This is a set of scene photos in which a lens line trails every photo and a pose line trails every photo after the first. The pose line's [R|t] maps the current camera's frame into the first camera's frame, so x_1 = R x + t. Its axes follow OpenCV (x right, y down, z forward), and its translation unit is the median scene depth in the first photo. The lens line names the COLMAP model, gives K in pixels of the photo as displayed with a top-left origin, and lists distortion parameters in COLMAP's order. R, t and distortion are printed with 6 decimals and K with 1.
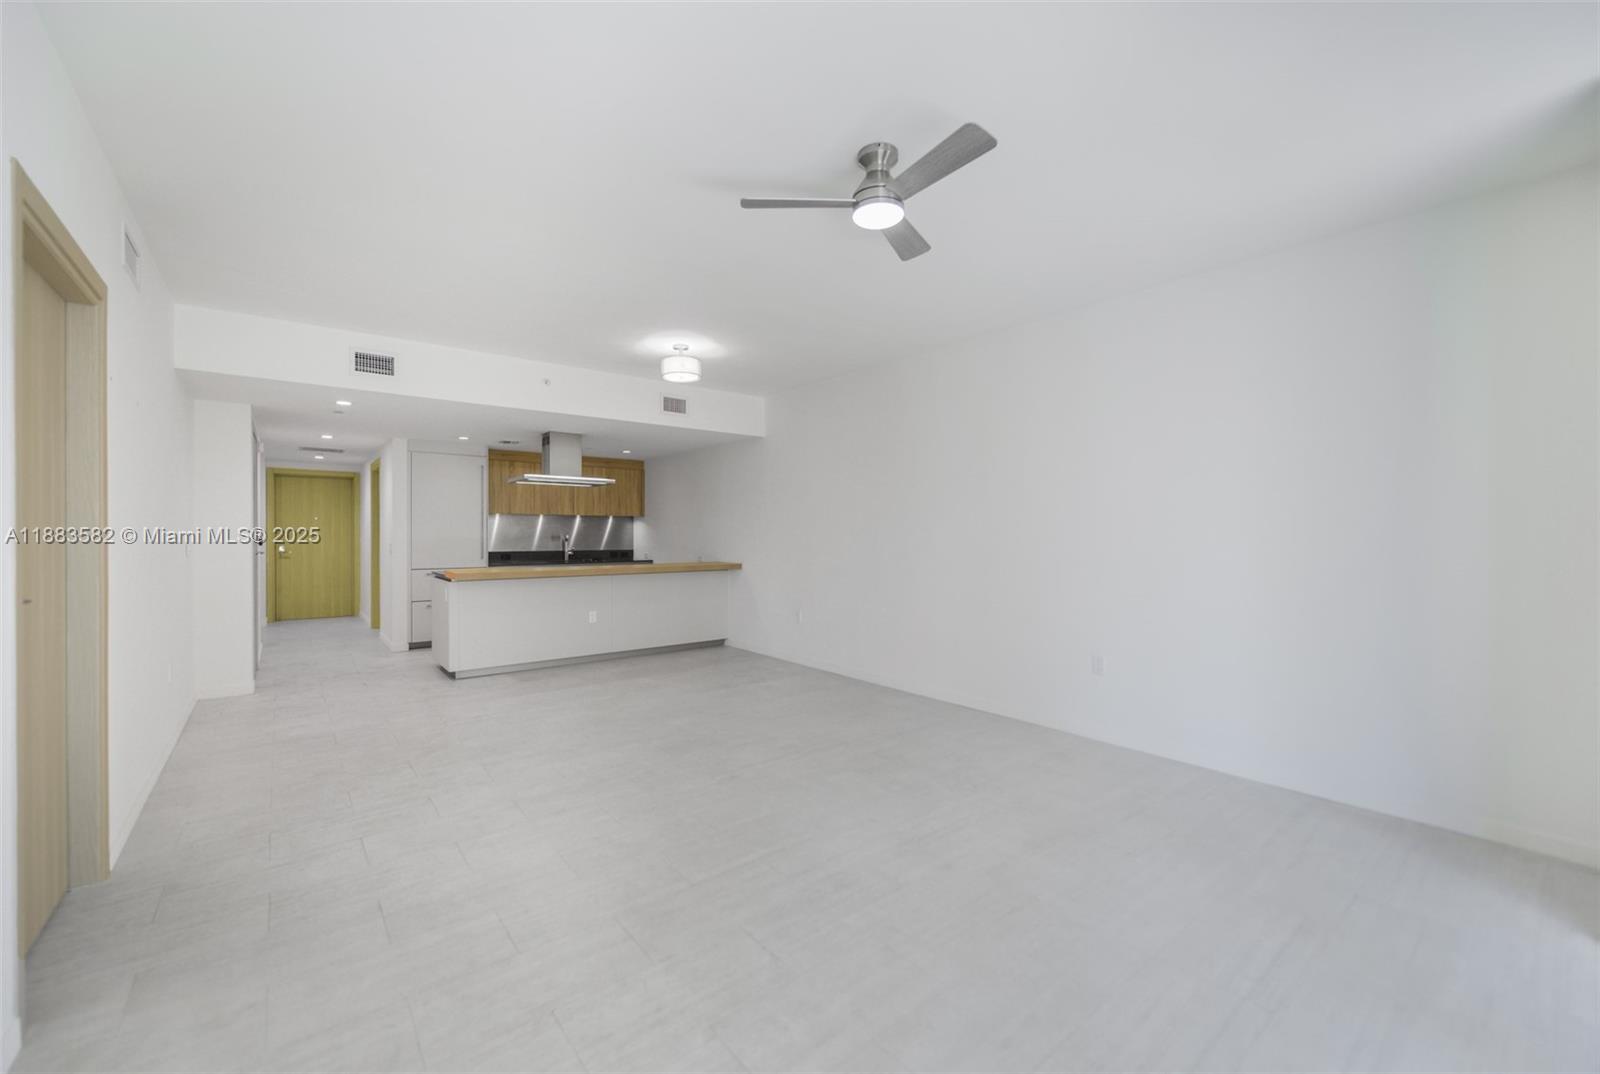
lens RADIAL K [[640.9, 0, 792.4], [0, 640.9, 536.5], [0, 0, 1]] dist [-0.002280, 0.004402]
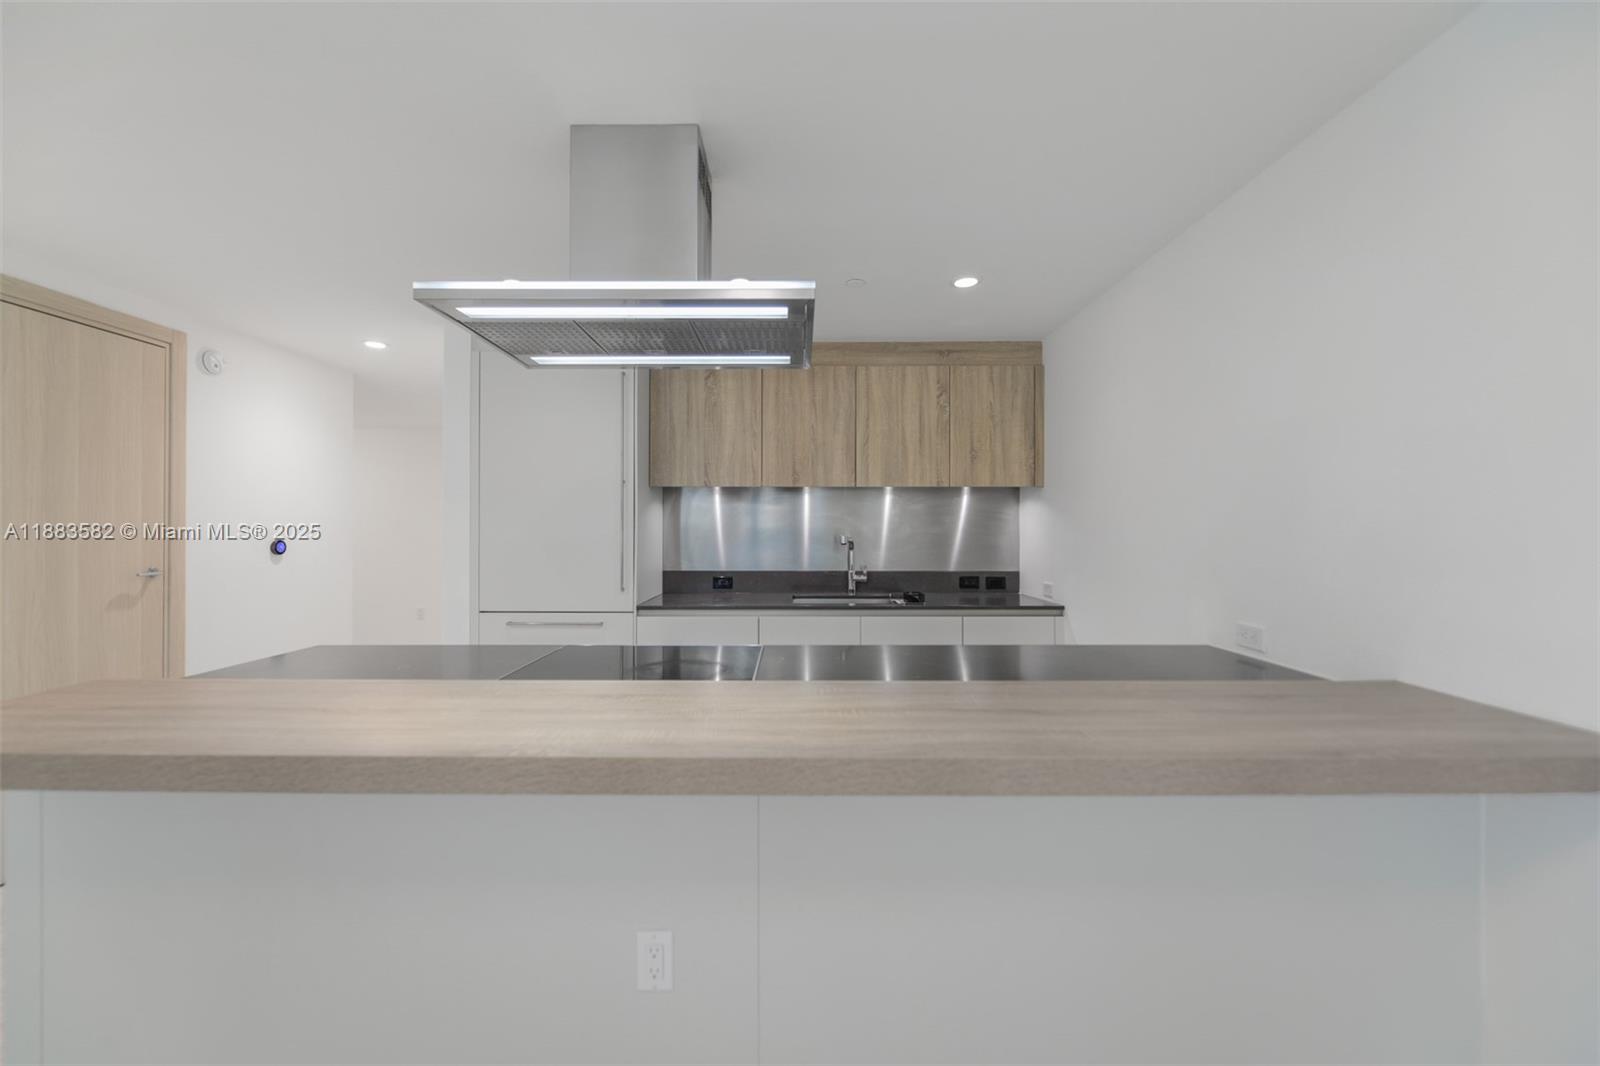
lens RADIAL K [[640.9, 0, 797.4], [0, 640.9, 533.2], [0, 0, 1]] dist [-0.002280, 0.004402]
pose [[0.773629, -0.001834, -0.633636, -0.100436], [-0.001280, 0.999989, -0.004457, -0.001502], [0.633637, 0.004259, 0.773619, 0.600961]]
